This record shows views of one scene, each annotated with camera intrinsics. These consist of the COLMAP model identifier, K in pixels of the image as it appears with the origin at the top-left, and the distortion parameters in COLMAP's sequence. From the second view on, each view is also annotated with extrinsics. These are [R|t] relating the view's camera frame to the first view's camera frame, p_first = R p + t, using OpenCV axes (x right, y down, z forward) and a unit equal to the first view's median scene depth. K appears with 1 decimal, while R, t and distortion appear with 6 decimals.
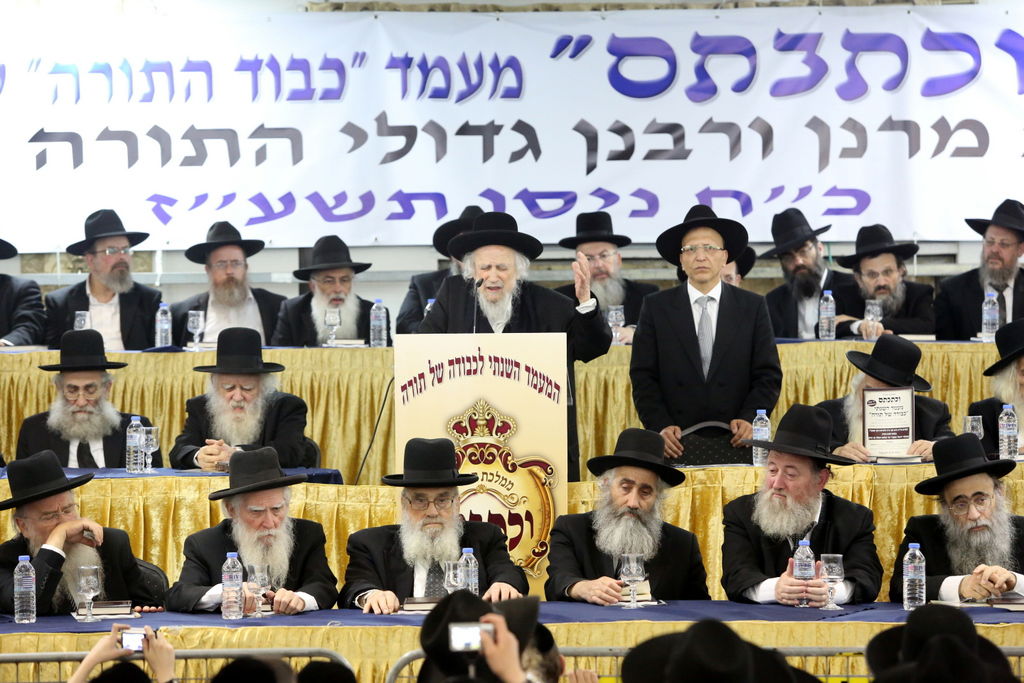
lens RADIAL K [[4415.5, 0, 533.5], [0, 4415.5, 352.8], [0, 0, 1]] dist [0.765221, 0.000000]
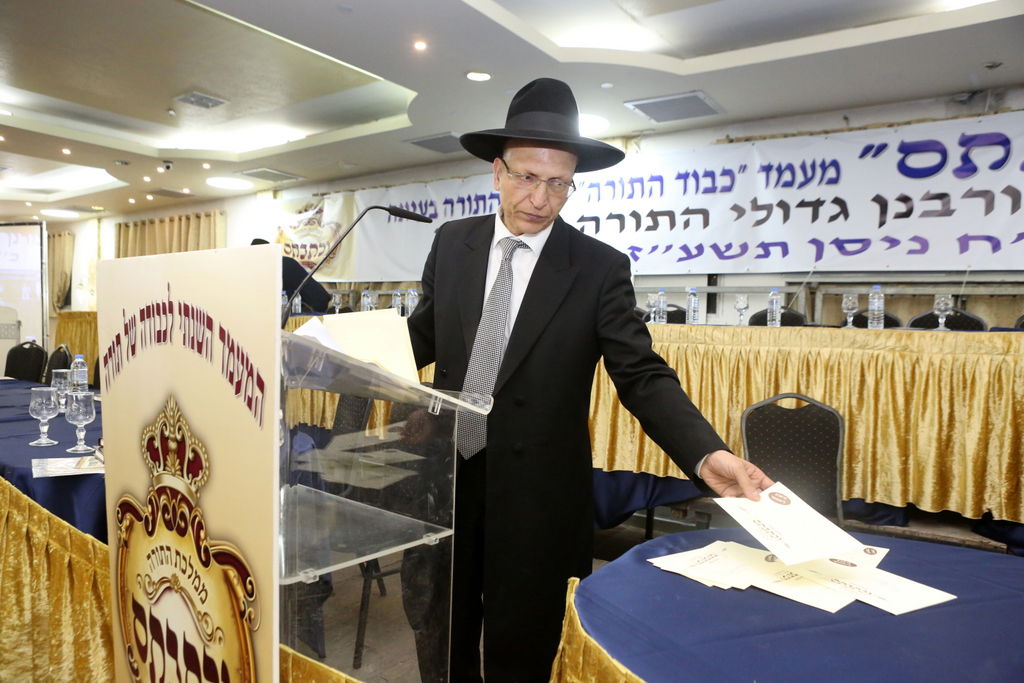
lens RADIAL K [[695.2, 0, 507.6], [0, 695.2, 345.8], [0, 0, 1]] dist [-0.096991, 0.062601]
pose [[0.821298, 0.054550, -0.567886, 0.043169], [-0.046006, 0.998509, 0.029379, 0.001165], [0.568642, 0.001998, 0.822583, 0.722052]]
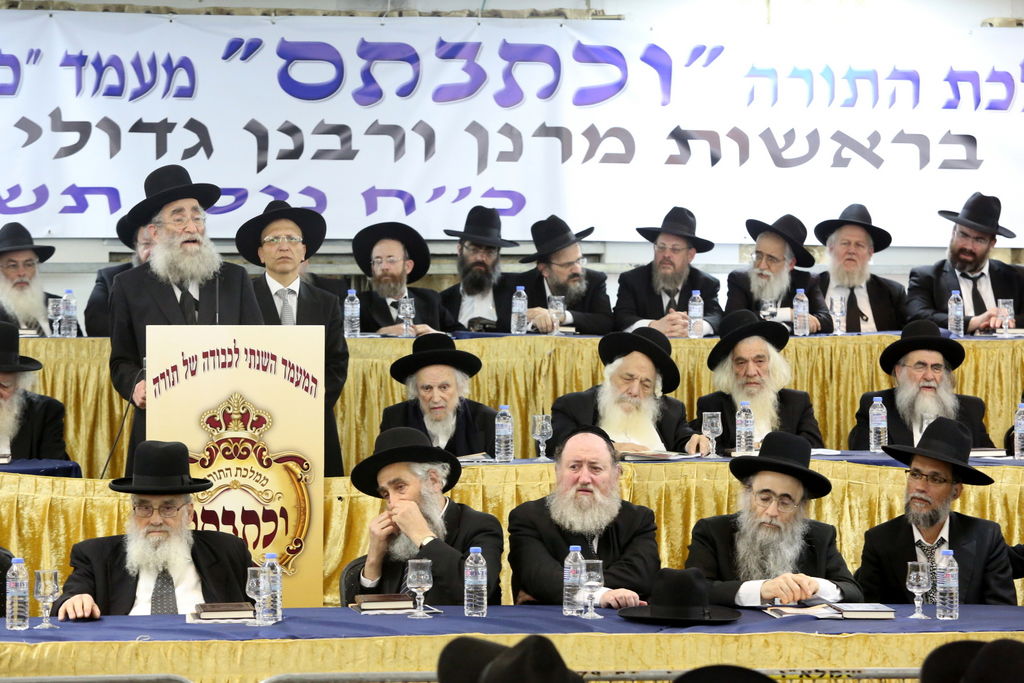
lens RADIAL K [[3599.4, 0, 518.3], [0, 3599.4, 338.5], [0, 0, 1]] dist [0.319092, 0.000000]
pose [[0.989582, 0.009468, 0.143656, -0.048488], [-0.009330, 0.999955, -0.001632, -0.000533], [-0.143665, 0.000274, 0.989626, 0.153673]]
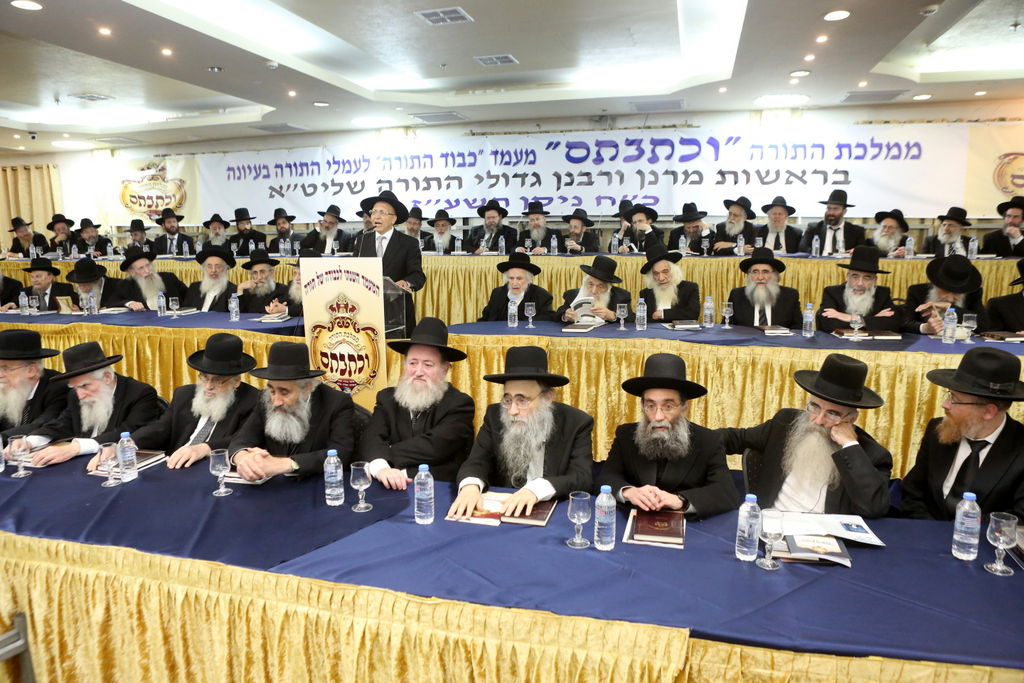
lens RADIAL K [[695.2, 0, 505.7], [0, 695.2, 356.1], [0, 0, 1]] dist [-0.096991, 0.062601]
pose [[0.966601, 0.047382, -0.251868, 0.096432], [-0.005812, 0.986561, 0.163292, -0.008310], [0.256221, -0.156374, 0.953886, 0.554516]]
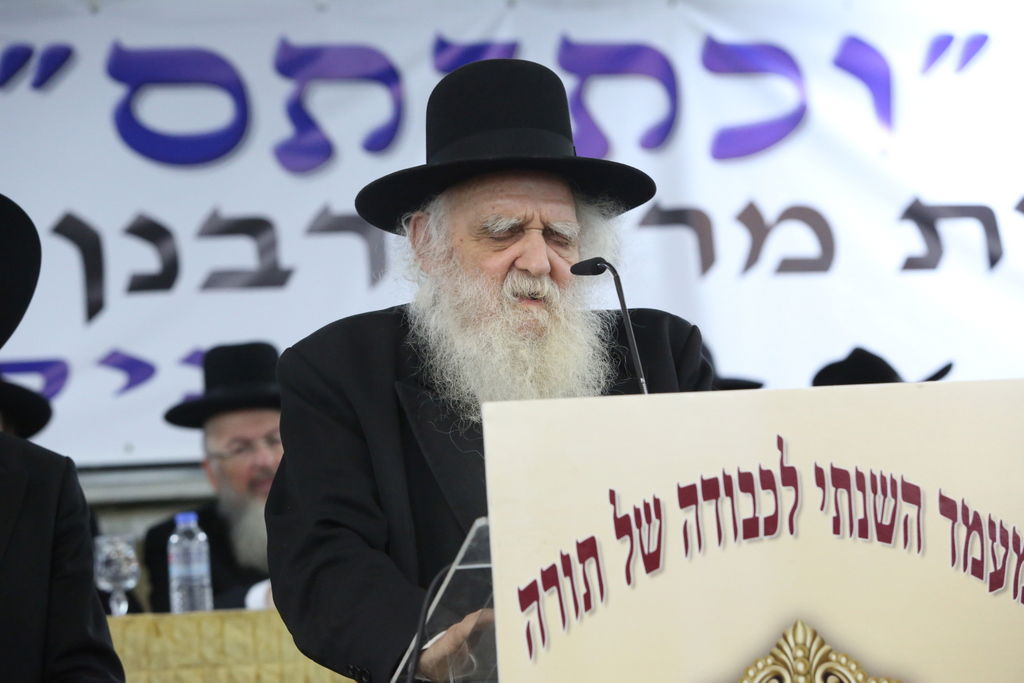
lens RADIAL K [[3981.1, 0, 498.0], [0, 3981.1, 363.0], [0, 0, 1]] dist [0.484248, 0.000000]
pose [[0.949899, -0.028831, 0.311224, -0.081106], [0.066951, 0.991393, -0.112502, 0.016048], [-0.305302, 0.127703, 0.943654, 0.574842]]
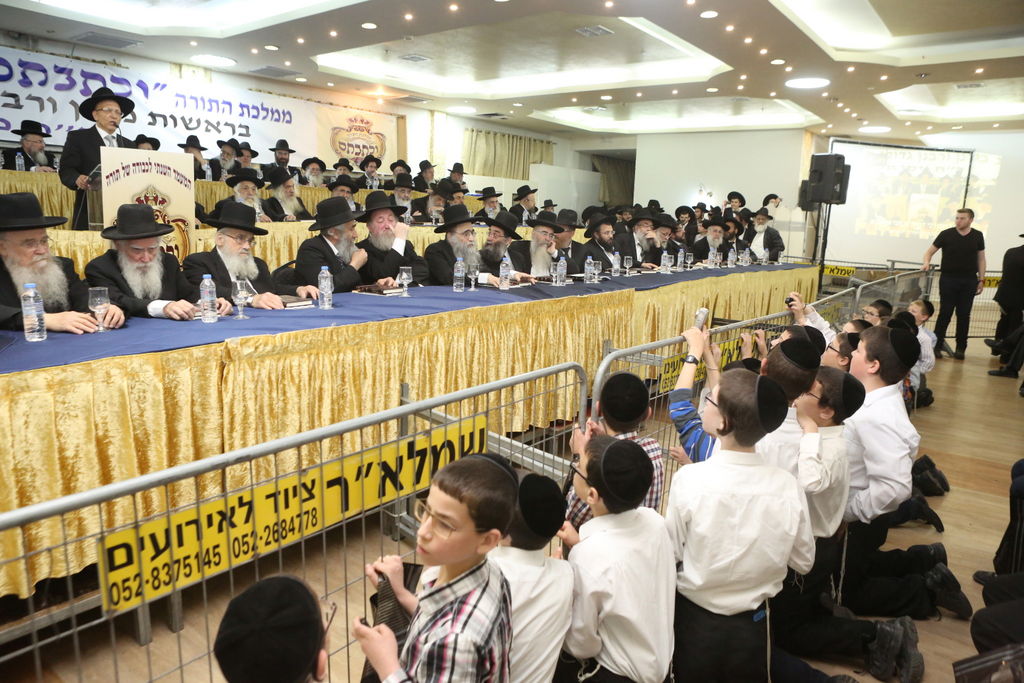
lens RADIAL K [[695.2, 0, 507.5], [0, 695.2, 344.0], [0, 0, 1]] dist [-0.096991, 0.062601]
pose [[0.606365, -0.115759, 0.786716, -0.117088], [-0.028013, 0.985624, 0.166618, 0.018579], [-0.794693, -0.123069, 0.594405, 0.523210]]
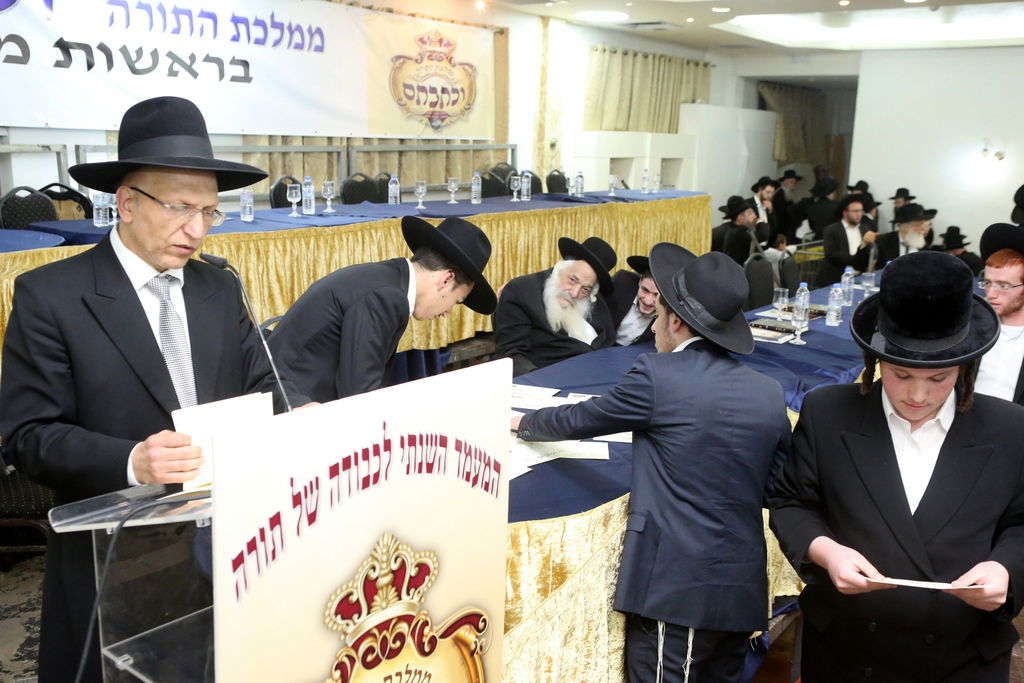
lens RADIAL K [[971.9, 0, 512.8], [0, 971.9, 355.3], [0, 0, 1]] dist [-0.057722, 0.000000]
pose [[0.581304, -0.156335, 0.798527, -0.059515], [-0.020027, 0.978323, 0.206114, -0.020452], [-0.813440, -0.135807, 0.565573, 0.703850]]
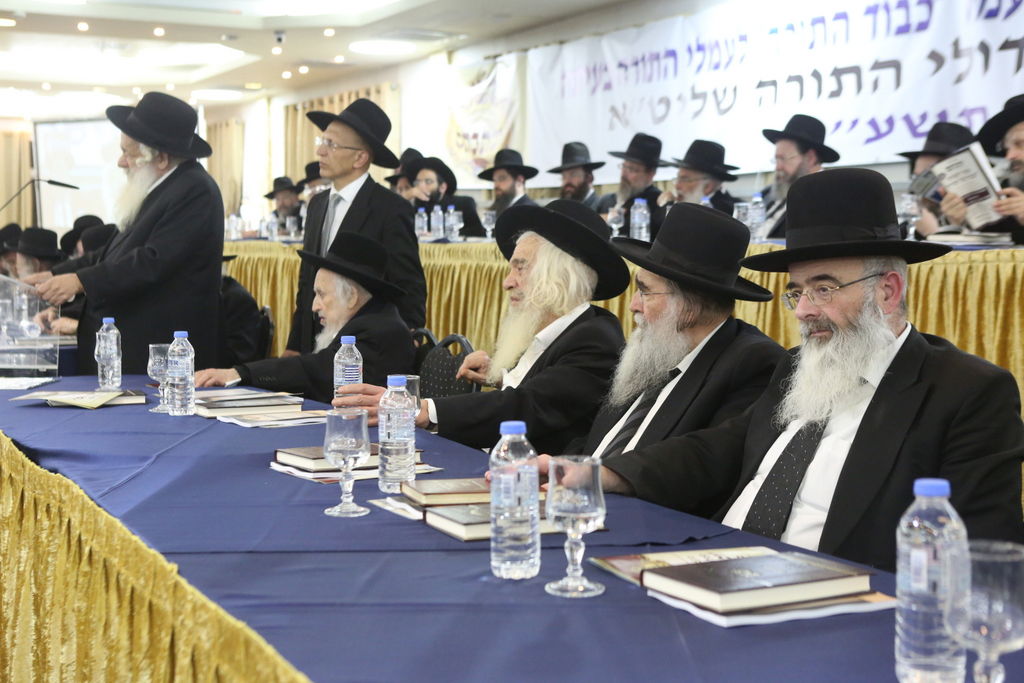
lens RADIAL K [[1500.5, 0, 509.1], [0, 1500.5, 342.5], [0, 0, 1]] dist [0.088912, 0.000000]
pose [[0.456850, 0.077990, -0.886118, 0.260009], [-0.021820, 0.996832, 0.076485, -0.004369], [0.889276, -0.015607, 0.457105, 0.725563]]
